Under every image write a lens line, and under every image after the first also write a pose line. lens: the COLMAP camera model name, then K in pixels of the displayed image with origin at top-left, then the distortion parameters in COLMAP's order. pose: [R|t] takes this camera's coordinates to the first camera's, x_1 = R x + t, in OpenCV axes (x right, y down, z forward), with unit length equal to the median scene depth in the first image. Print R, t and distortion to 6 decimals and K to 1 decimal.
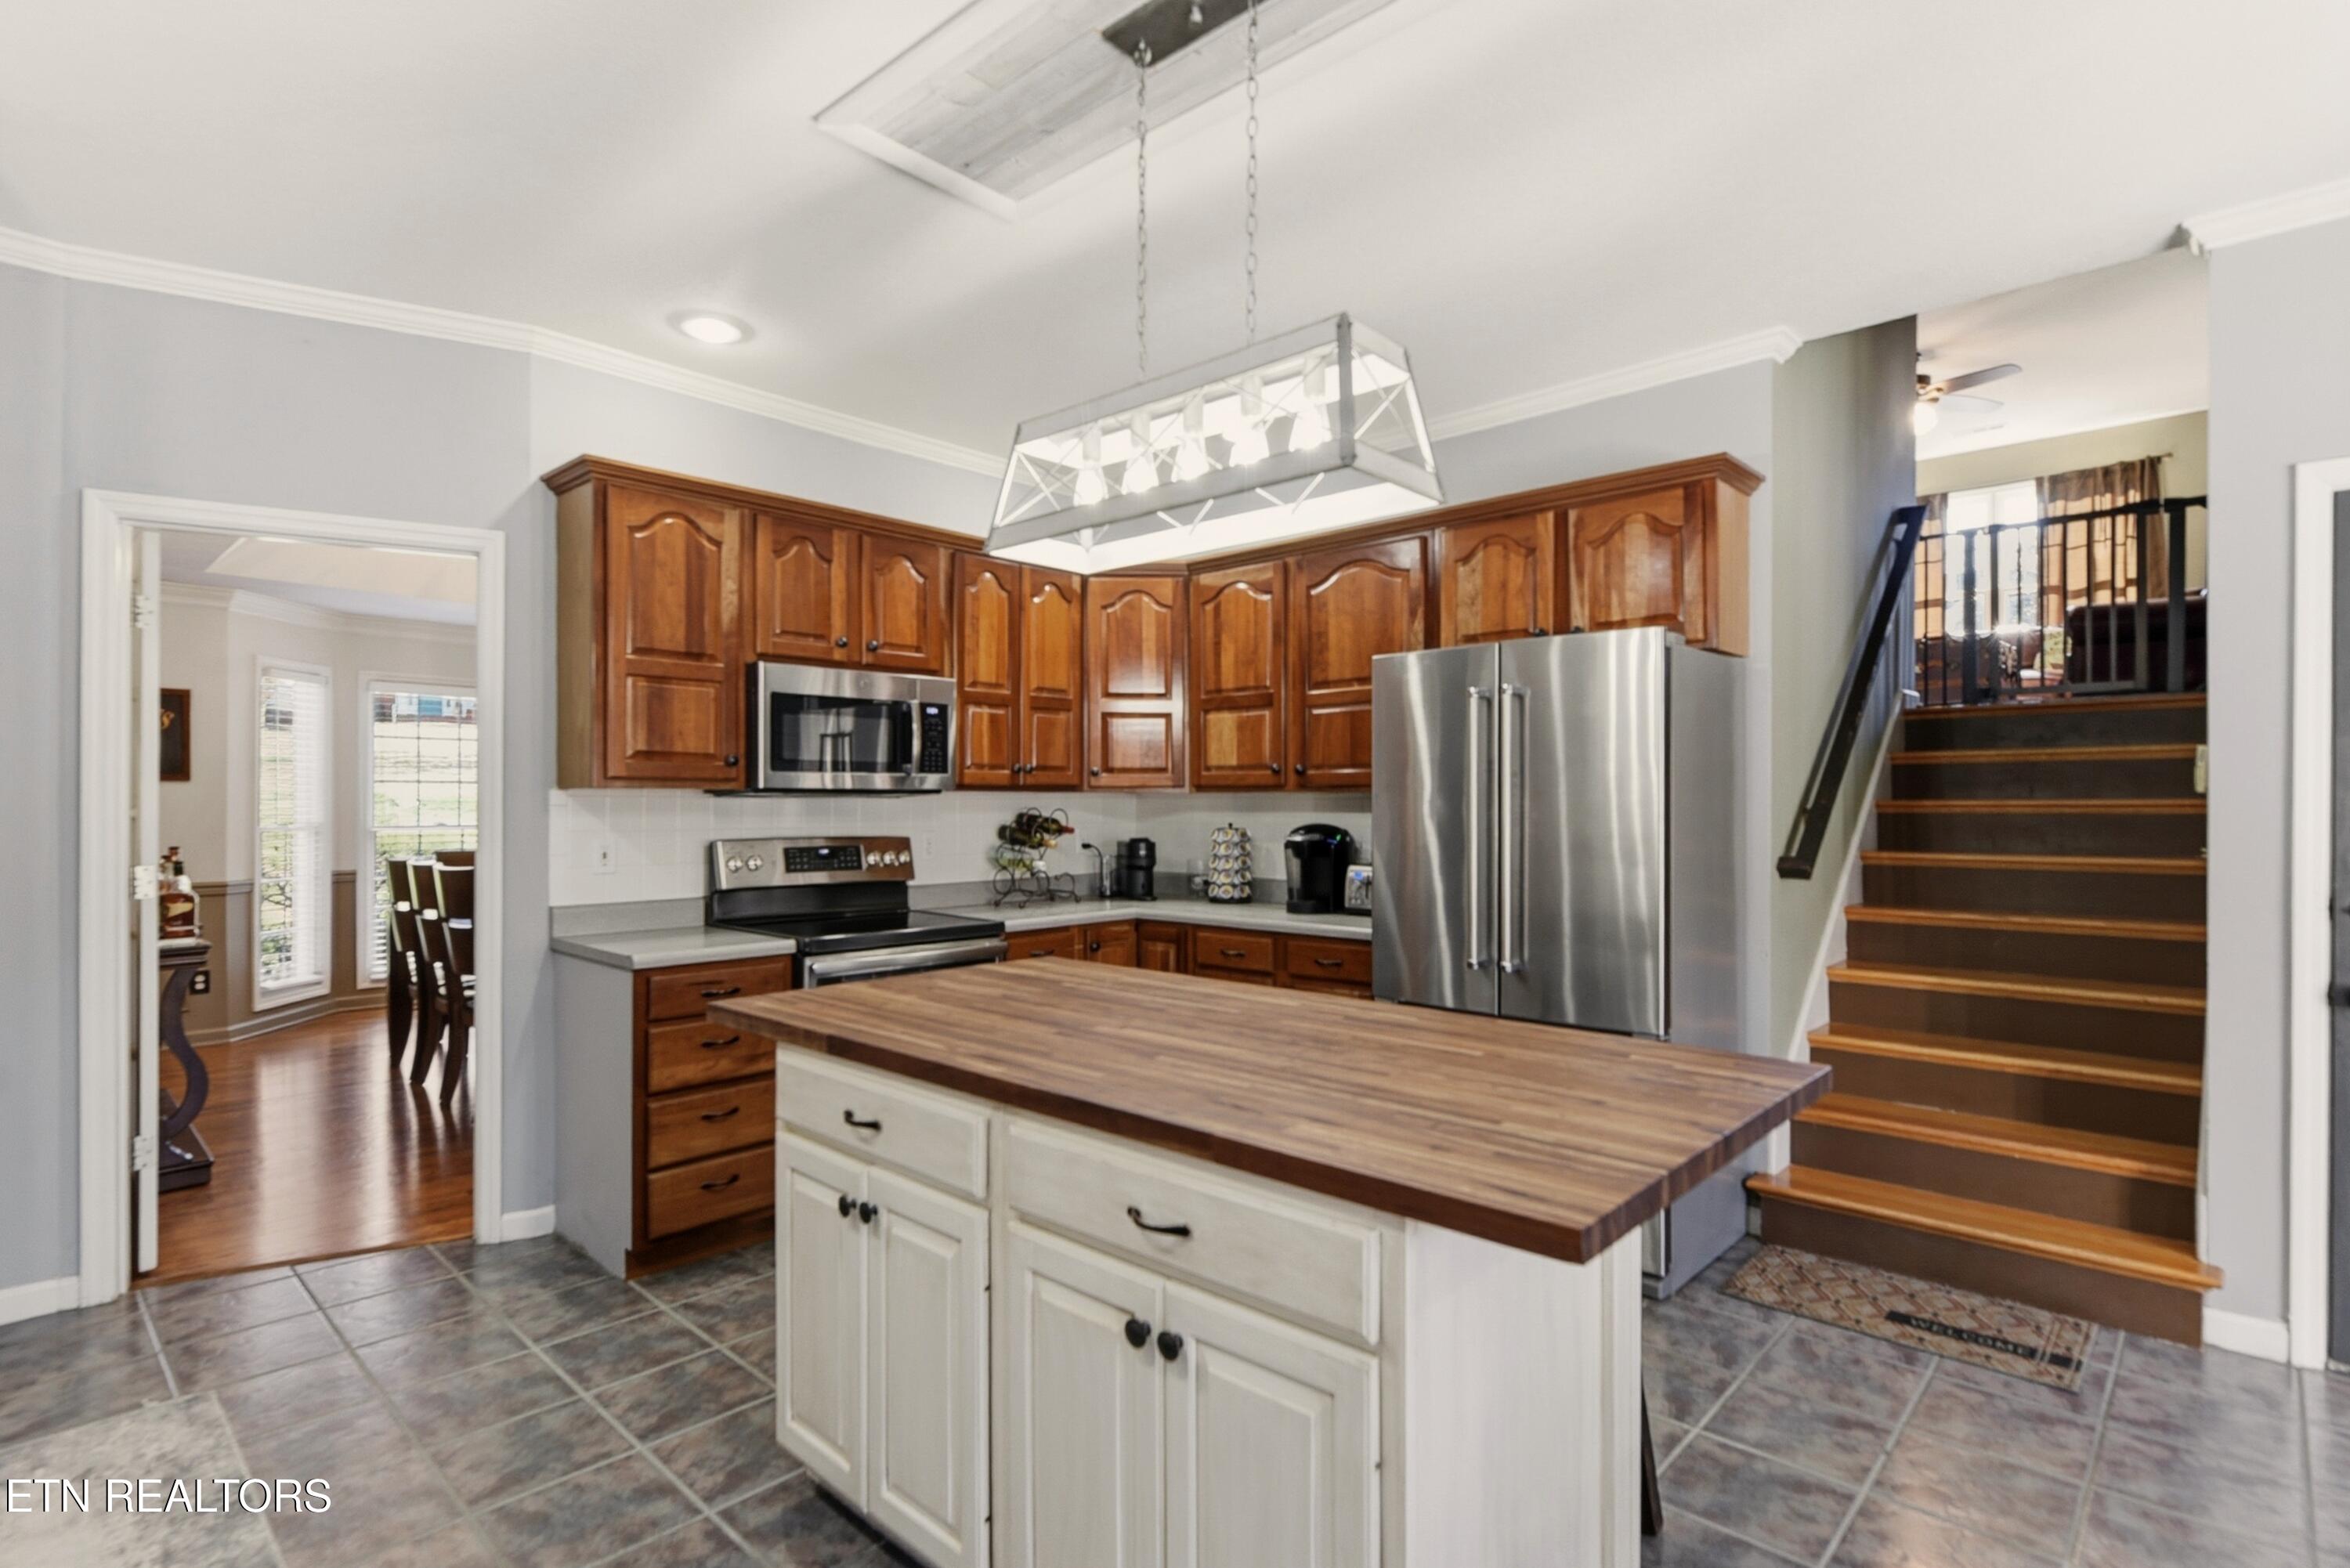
lens RADIAL K [[1140.6, 0, 1176.1], [0, 1140.6, 797.4], [0, 0, 1]] dist [0.000081, -0.000514]
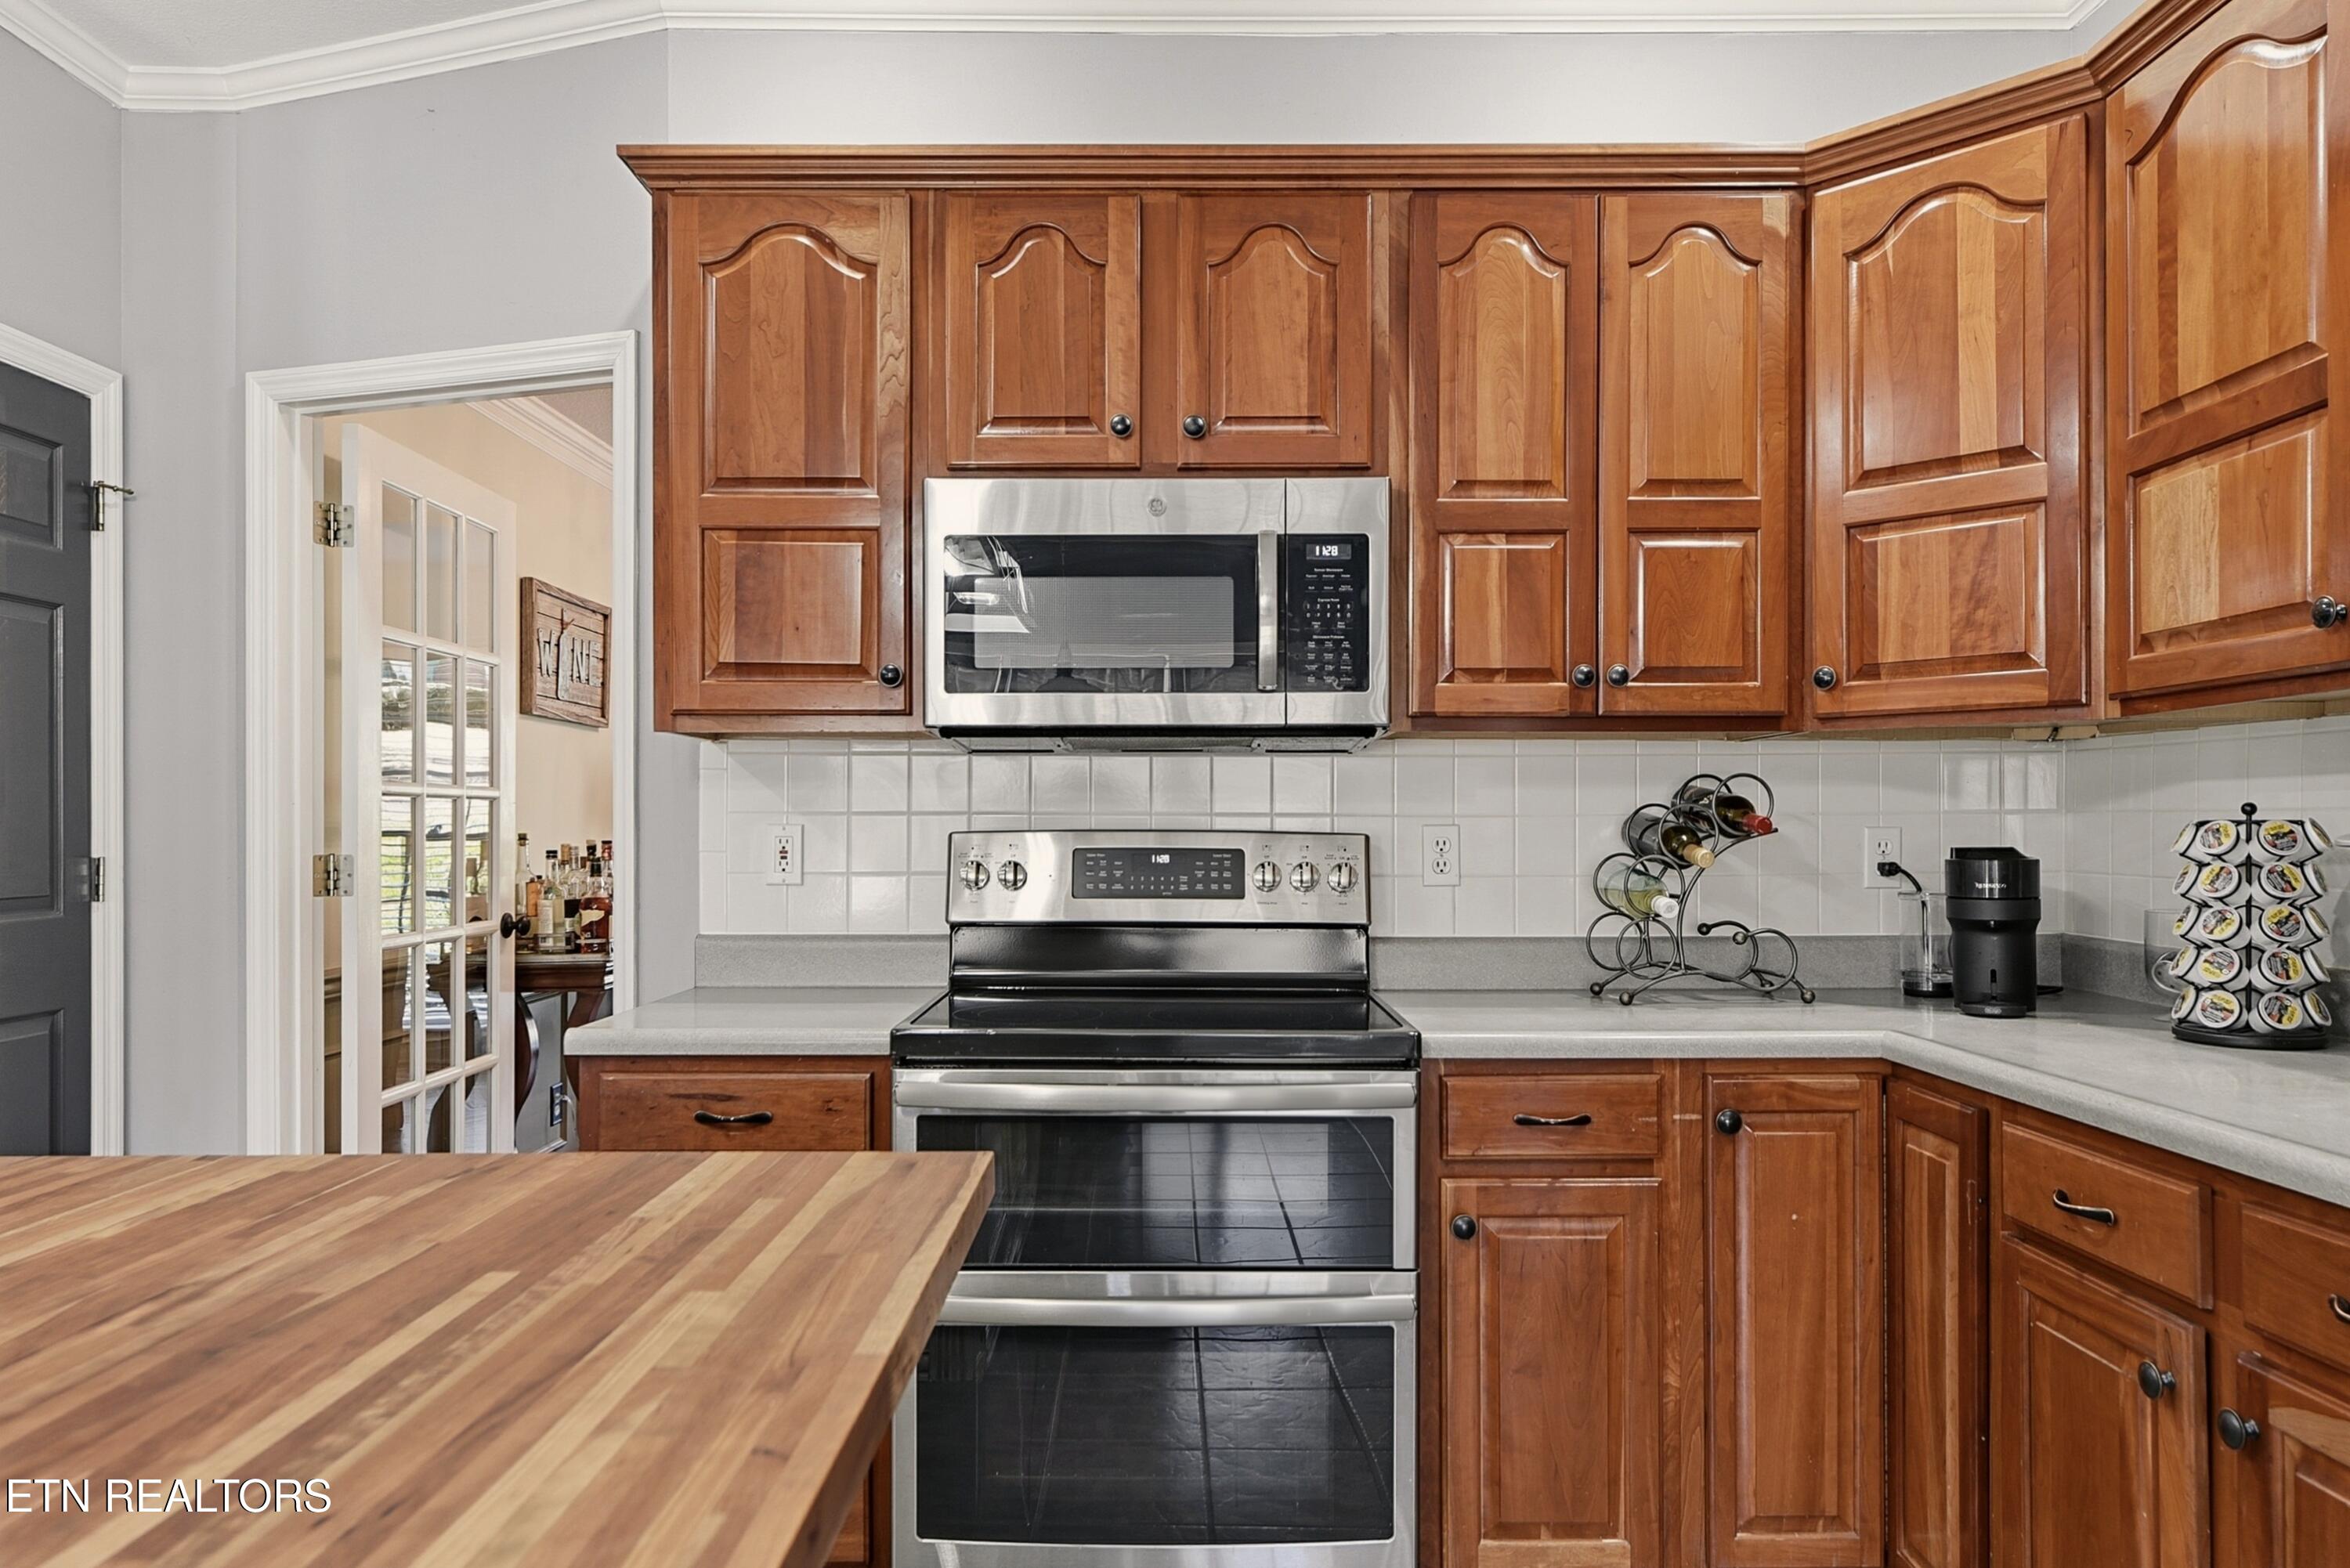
lens RADIAL K [[1529.1, 0, 1172.3], [0, 1529.1, 828.4], [0, 0, 1]] dist [0.005040, 0.001739]
pose [[0.681291, -0.000653, -0.732012, 0.176425], [0.003347, 0.999992, 0.002222, 0.030285], [0.732005, -0.003964, 0.681288, 0.509884]]
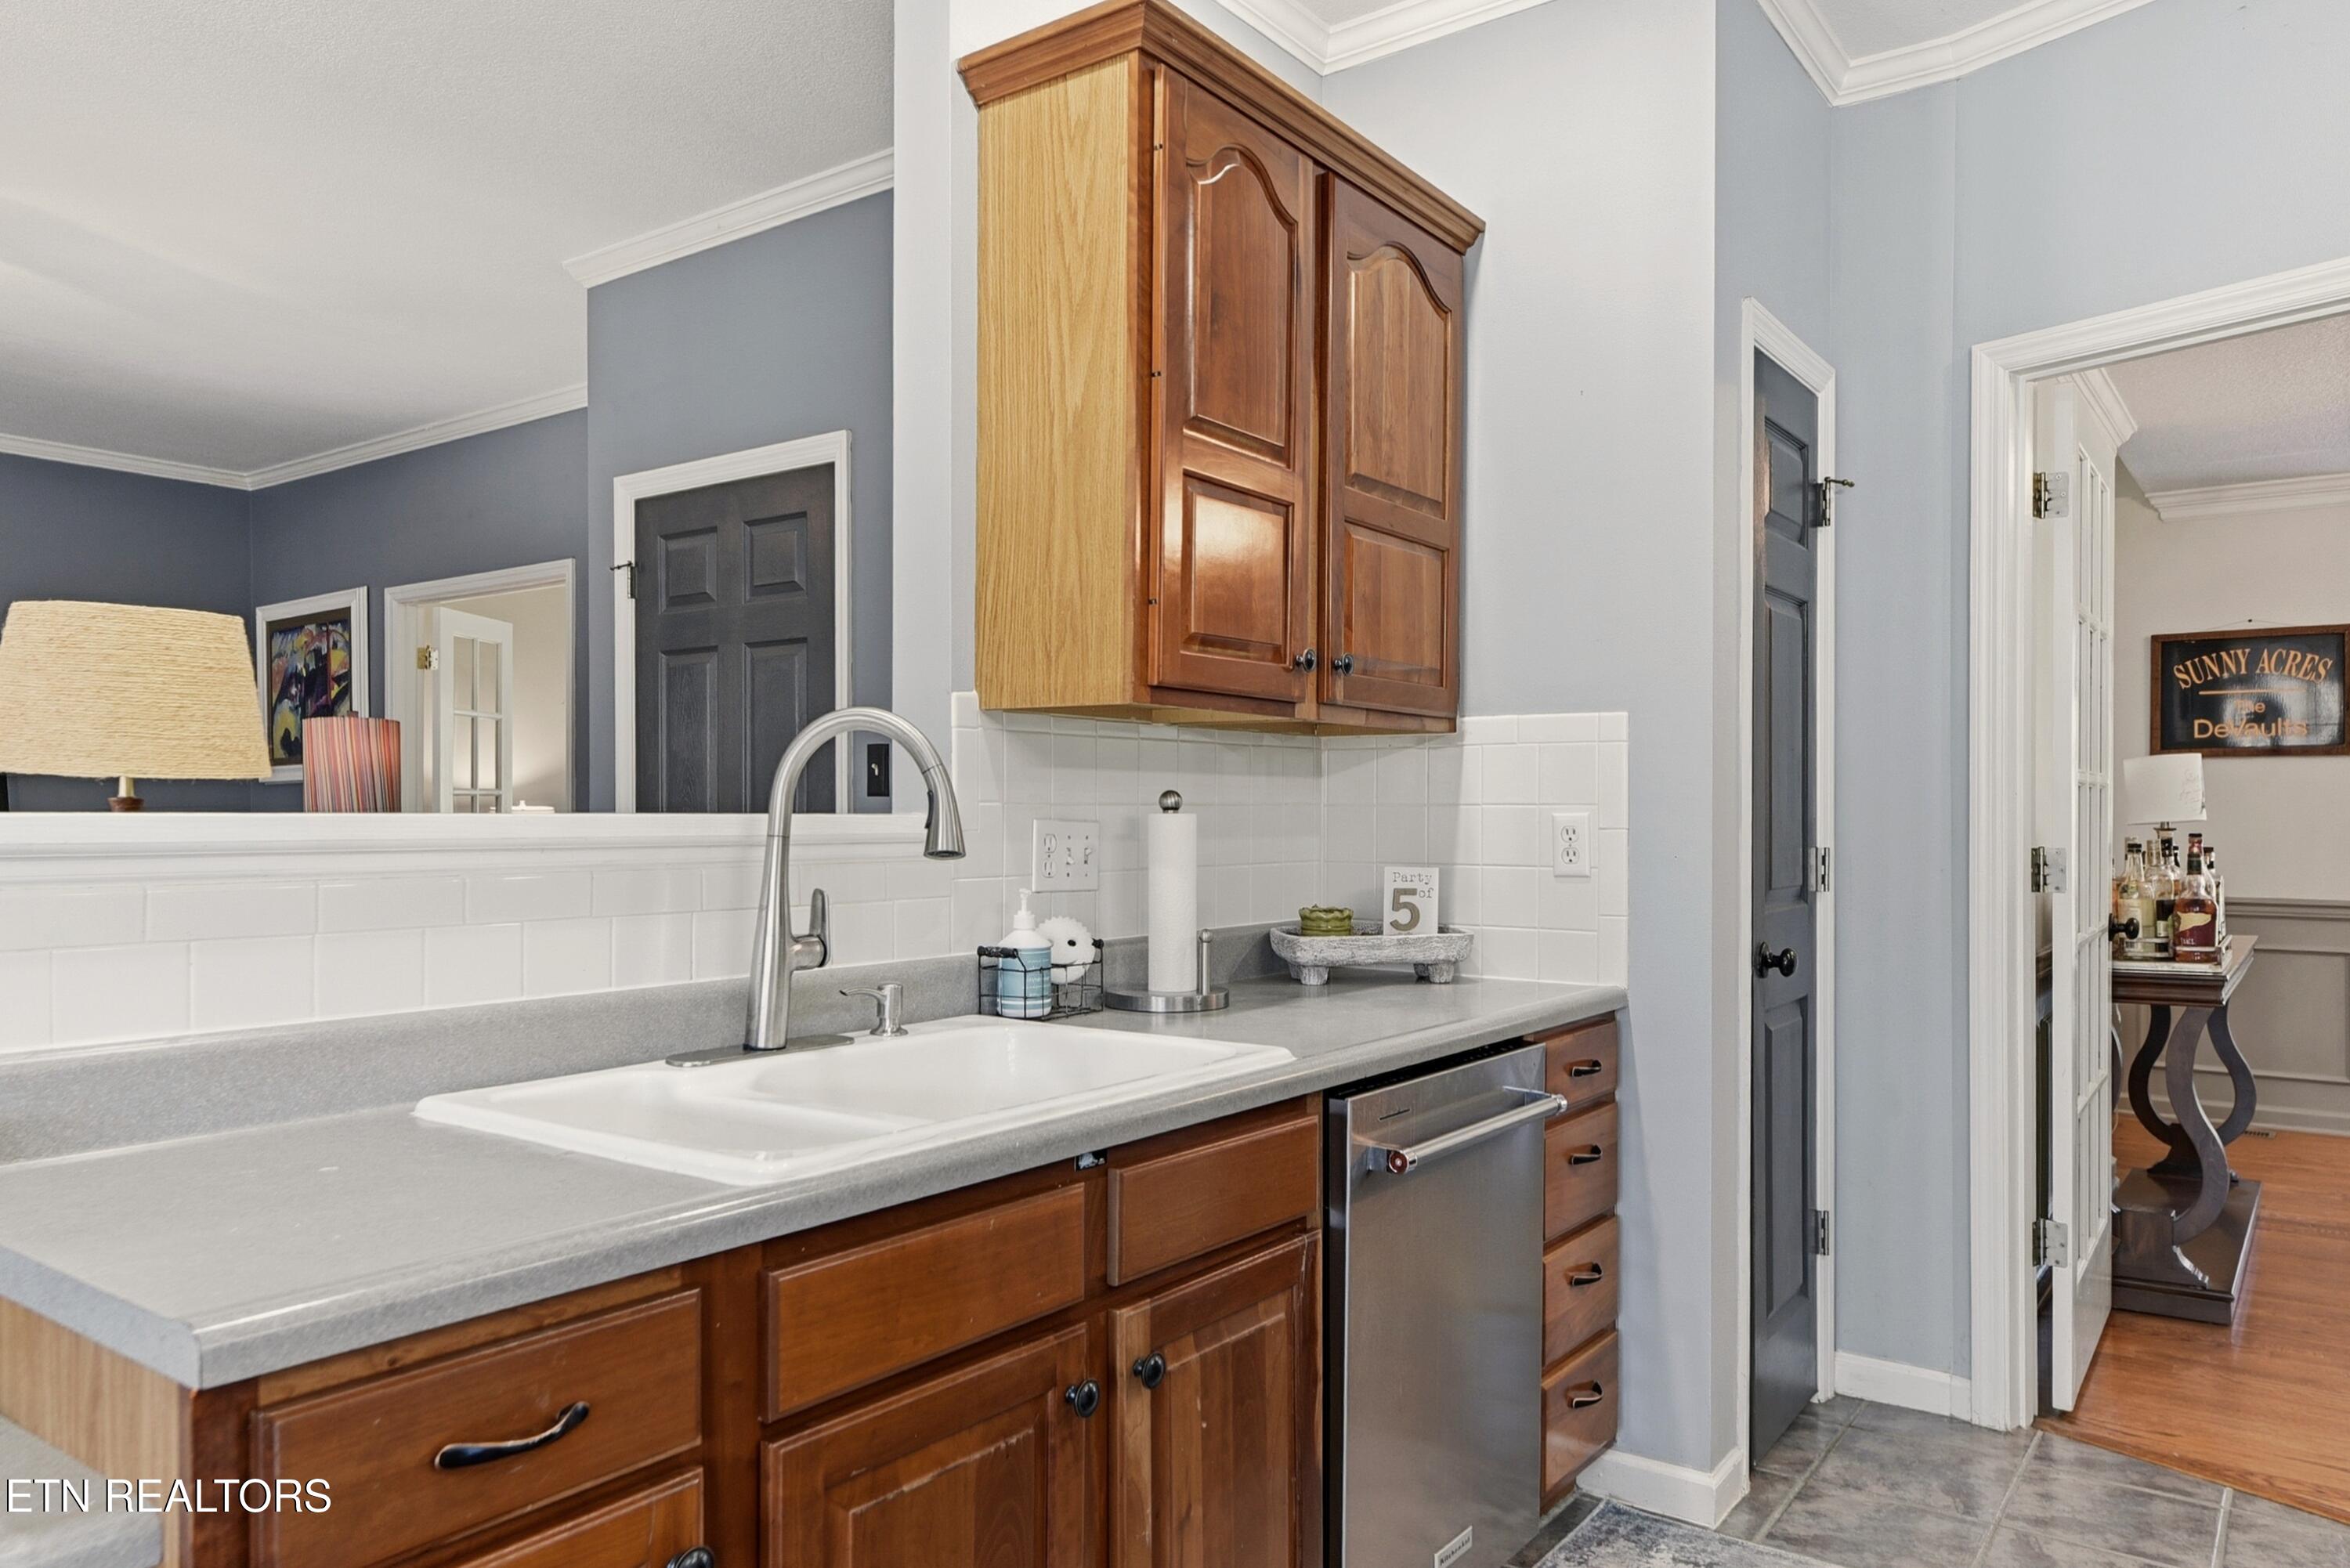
lens RADIAL K [[1576.1, 0, 1179.6], [0, 1576.1, 818.8], [0, 0, 1]] dist [0.004455, 0.001988]
pose [[0.116175, 0.002664, -0.993225, 0.017648], [0.002927, 0.999991, 0.003025, 0.026393], [0.993224, -0.003259, 0.116166, 0.239807]]
